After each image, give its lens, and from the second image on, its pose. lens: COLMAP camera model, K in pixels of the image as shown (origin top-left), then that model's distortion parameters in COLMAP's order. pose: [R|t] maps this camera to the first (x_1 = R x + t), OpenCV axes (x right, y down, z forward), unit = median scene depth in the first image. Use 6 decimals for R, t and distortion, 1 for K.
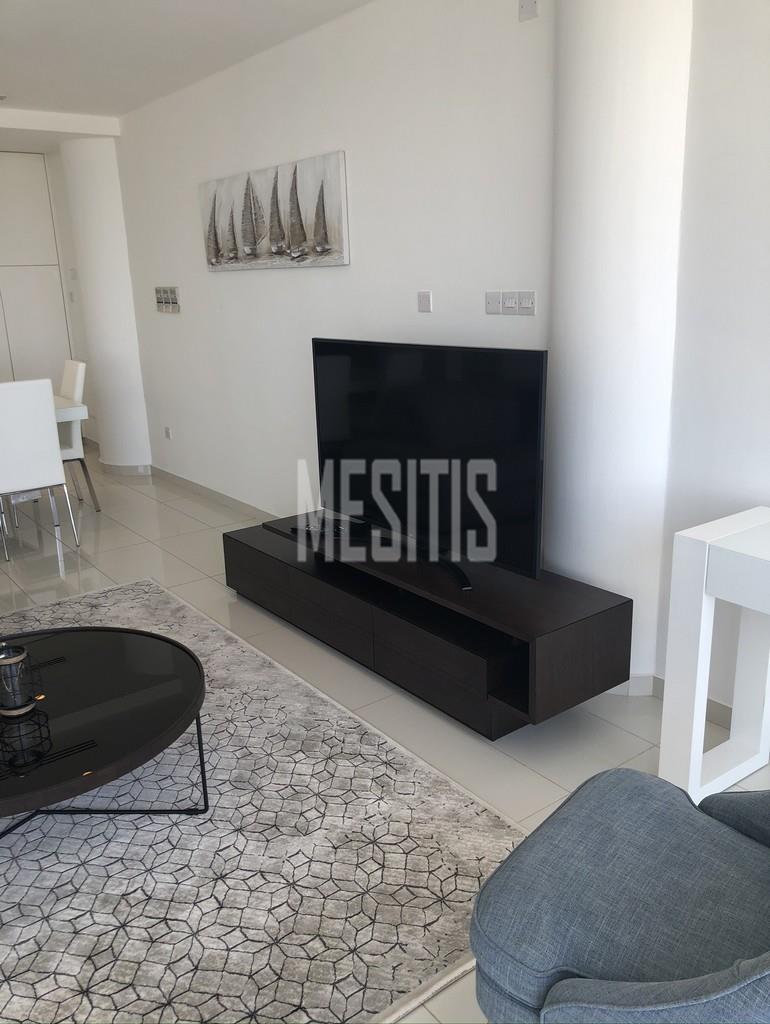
lens RADIAL K [[834.5, 0, 384.8], [0, 834.5, 510.0], [0, 0, 1]] dist [0.030531, -0.049931]
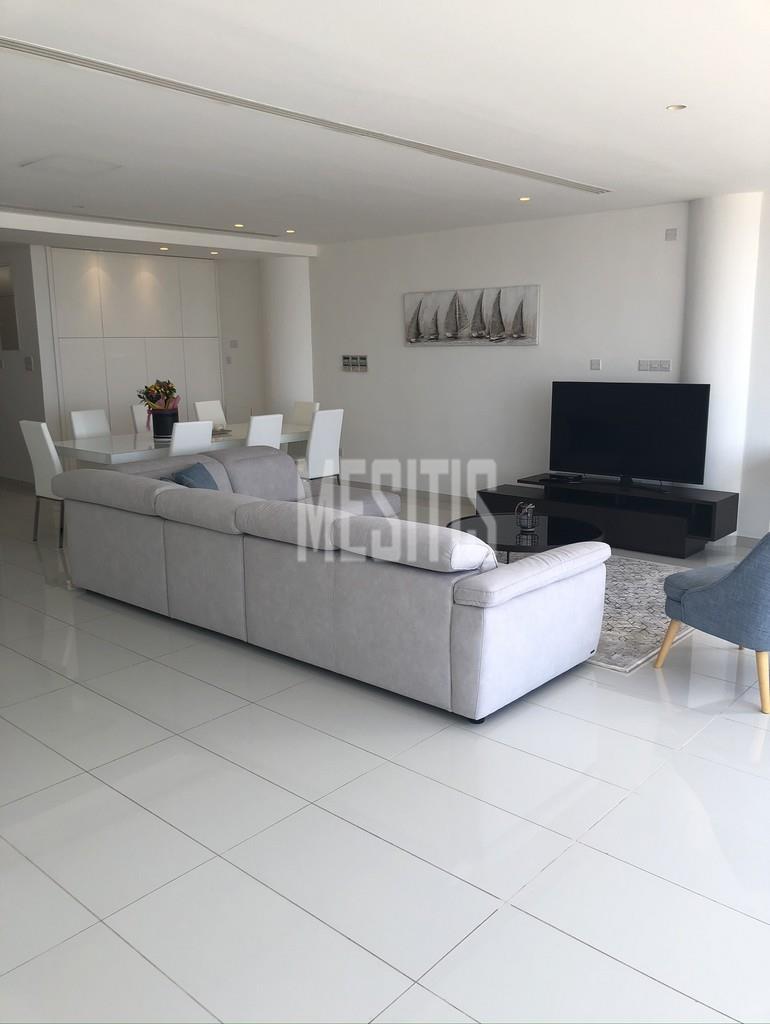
lens RADIAL K [[834.5, 0, 375.2], [0, 834.5, 516.8], [0, 0, 1]] dist [0.030531, -0.049931]
pose [[0.983071, -0.011724, 0.182852, -0.668119], [0.026373, 0.996613, -0.077889, 0.194475], [-0.181319, 0.081393, 0.980050, -0.631766]]
